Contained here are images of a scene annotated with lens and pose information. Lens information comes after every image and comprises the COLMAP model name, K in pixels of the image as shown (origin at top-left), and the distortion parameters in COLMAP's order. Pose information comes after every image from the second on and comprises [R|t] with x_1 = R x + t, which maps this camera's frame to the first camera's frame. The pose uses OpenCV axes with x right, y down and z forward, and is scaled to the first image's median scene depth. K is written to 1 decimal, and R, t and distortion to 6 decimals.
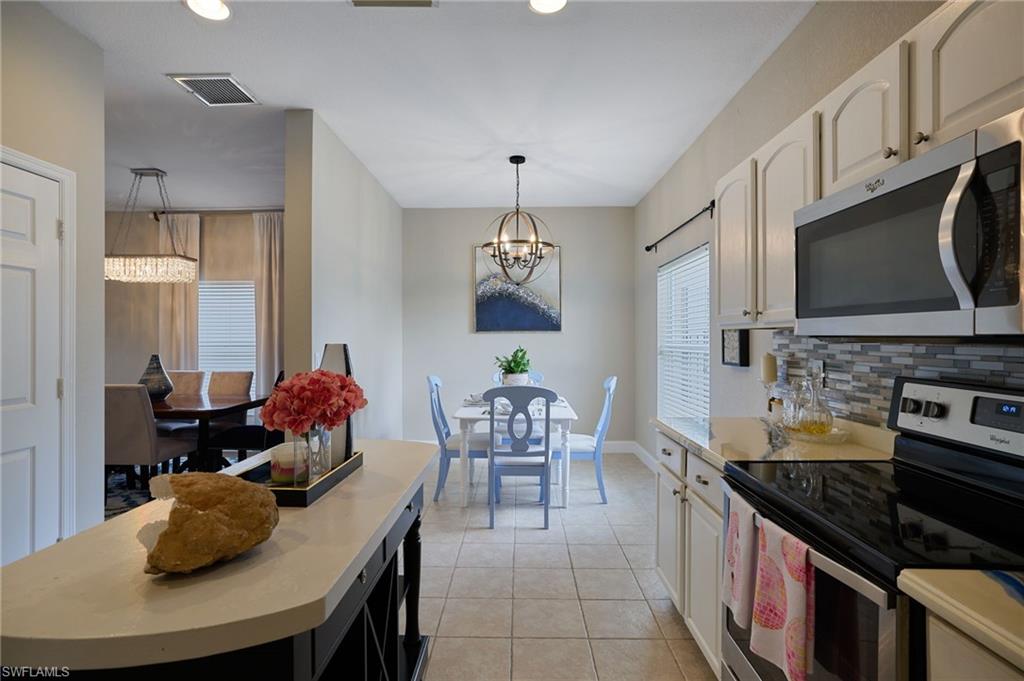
lens RADIAL K [[512.5, 0, 508.2], [0, 512.5, 335.6], [0, 0, 1]] dist [-0.000566, 0.001804]
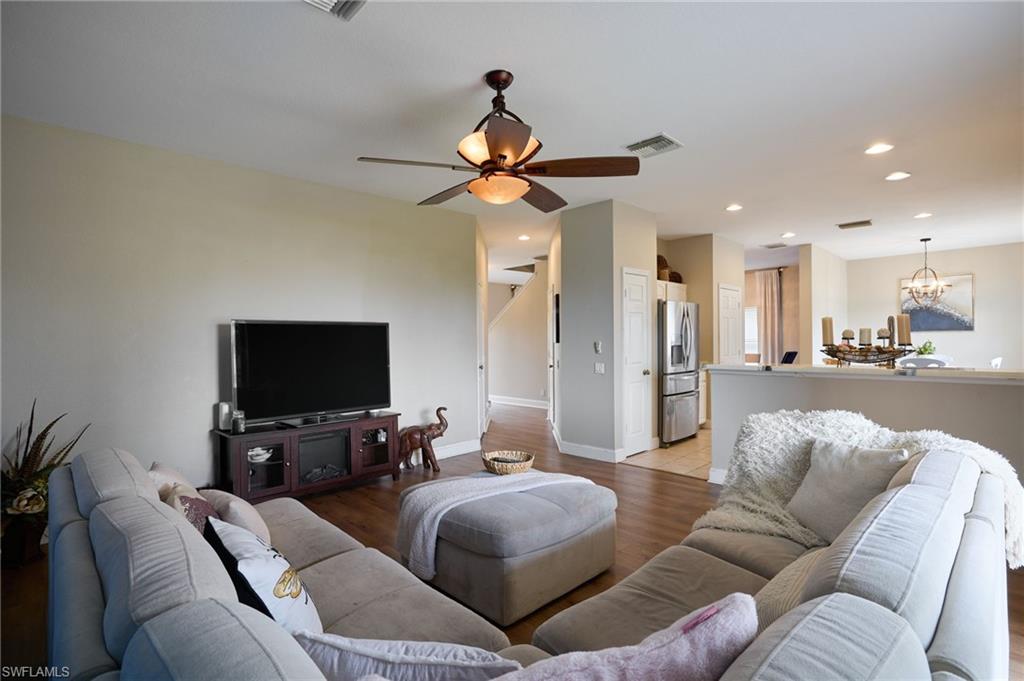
lens RADIAL K [[484.9, 0, 517.0], [0, 484.9, 336.1], [0, 0, 1]] dist [-0.002679, 0.000239]
pose [[0.720065, -0.006224, -0.693879, 0.222899], [0.008826, 0.999961, 0.000189, -0.009517], [0.693851, -0.006260, 0.720092, -1.722148]]
